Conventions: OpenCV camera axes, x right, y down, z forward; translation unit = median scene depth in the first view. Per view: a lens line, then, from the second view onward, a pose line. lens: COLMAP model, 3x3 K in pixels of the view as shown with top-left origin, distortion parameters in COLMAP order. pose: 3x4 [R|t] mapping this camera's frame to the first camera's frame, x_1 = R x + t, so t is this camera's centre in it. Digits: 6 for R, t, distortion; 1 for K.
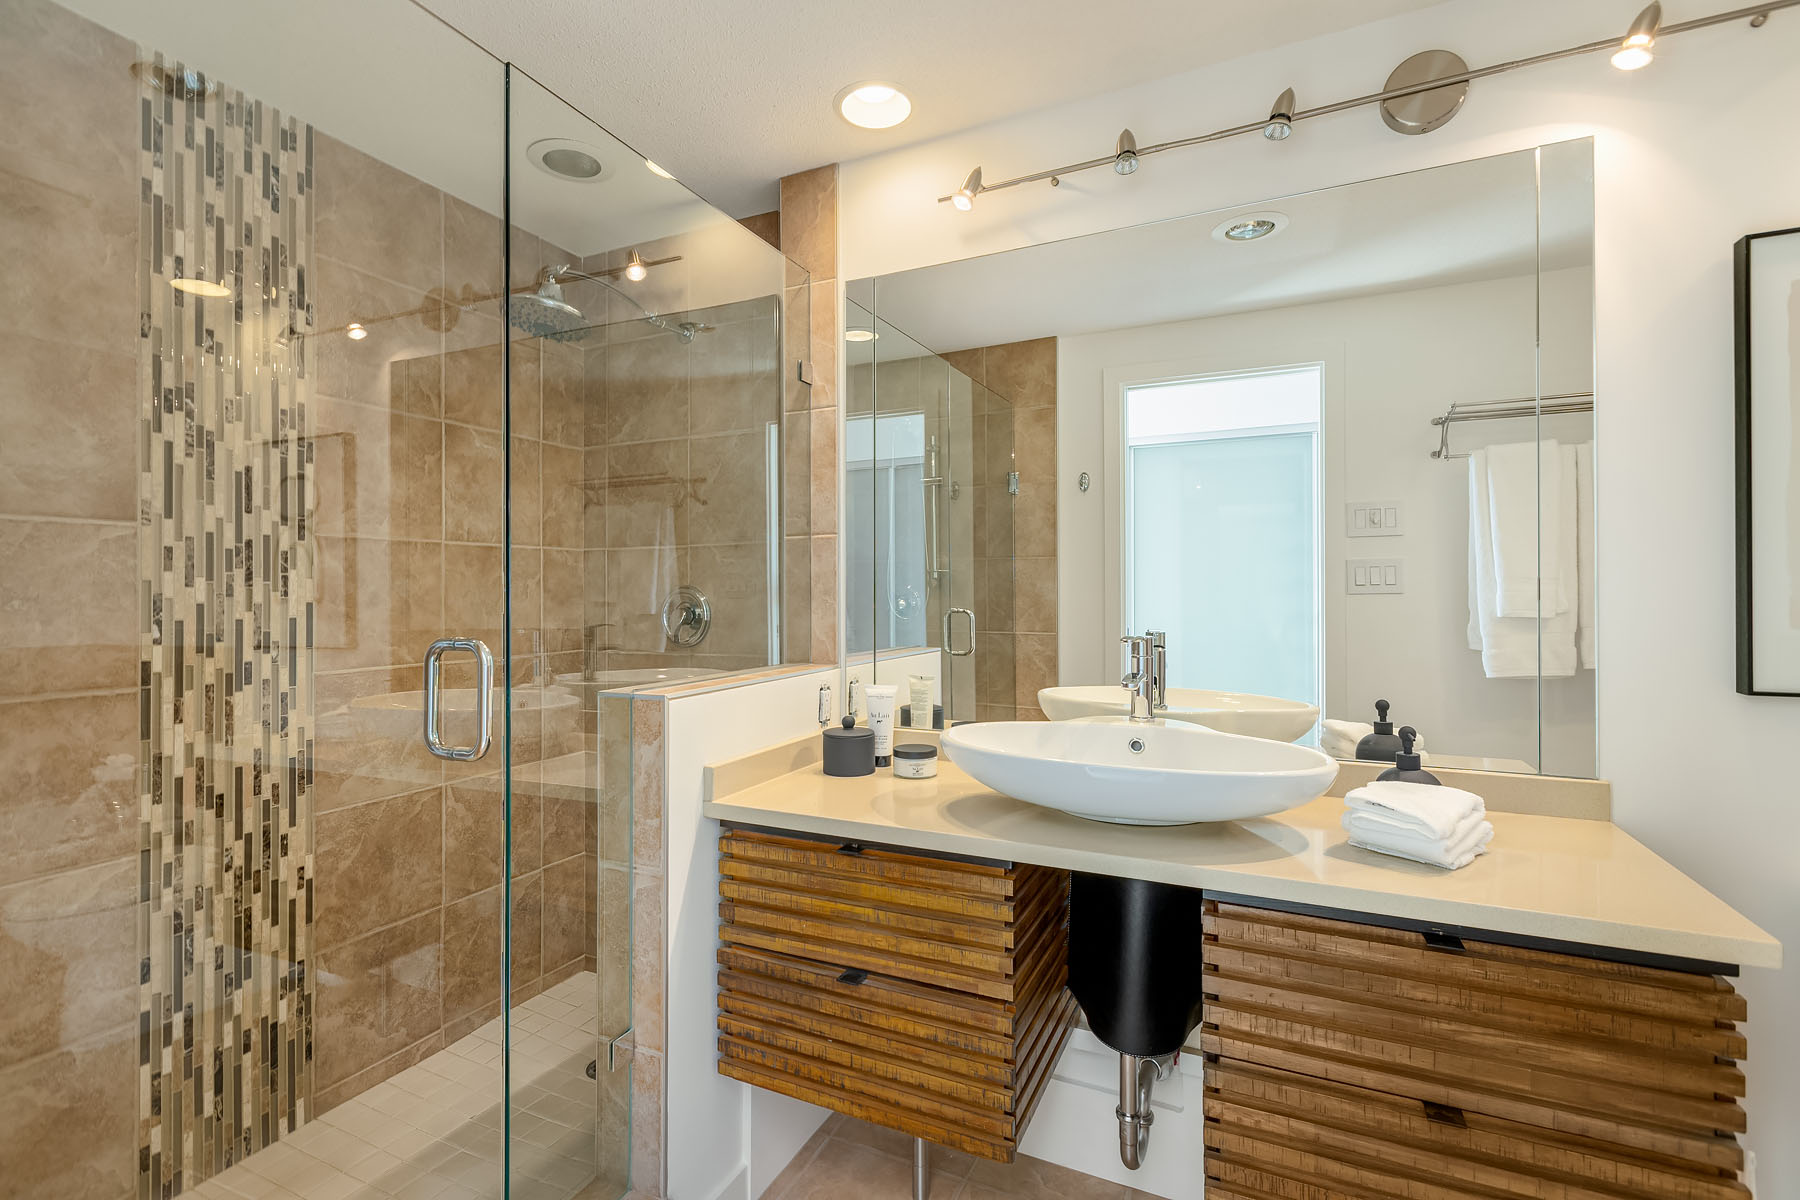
lens RADIAL K [[833.9, 0, 878.9], [0, 833.9, 582.7], [0, 0, 1]] dist [0.002456, 0.000240]
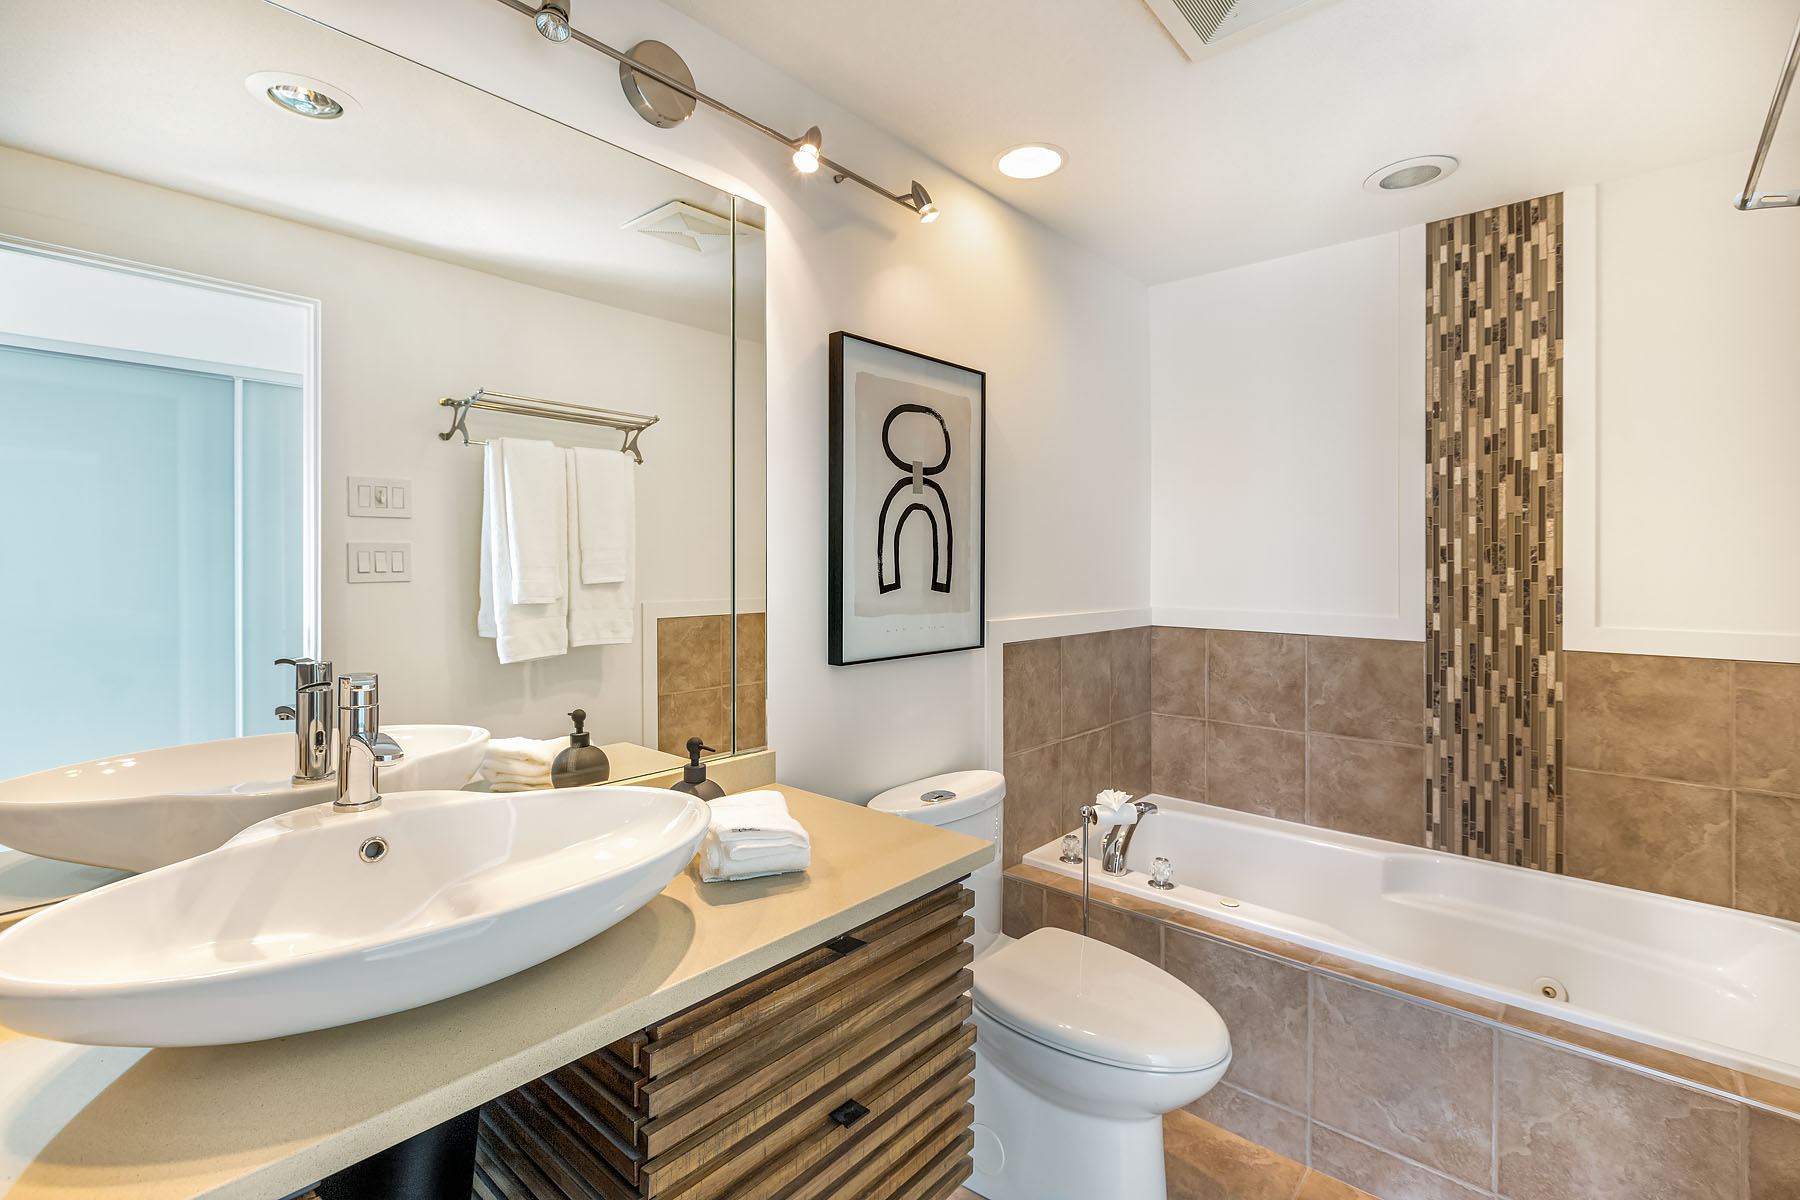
lens RADIAL K [[812.3, 0, 924.4], [0, 812.3, 563.3], [0, 0, 1]] dist [0.001662, -0.000526]
pose [[0.260510, 0.005943, 0.965453, -0.195564], [-0.014896, 0.999887, -0.002136, -0.029400], [-0.965356, -0.013825, 0.260569, 0.471651]]
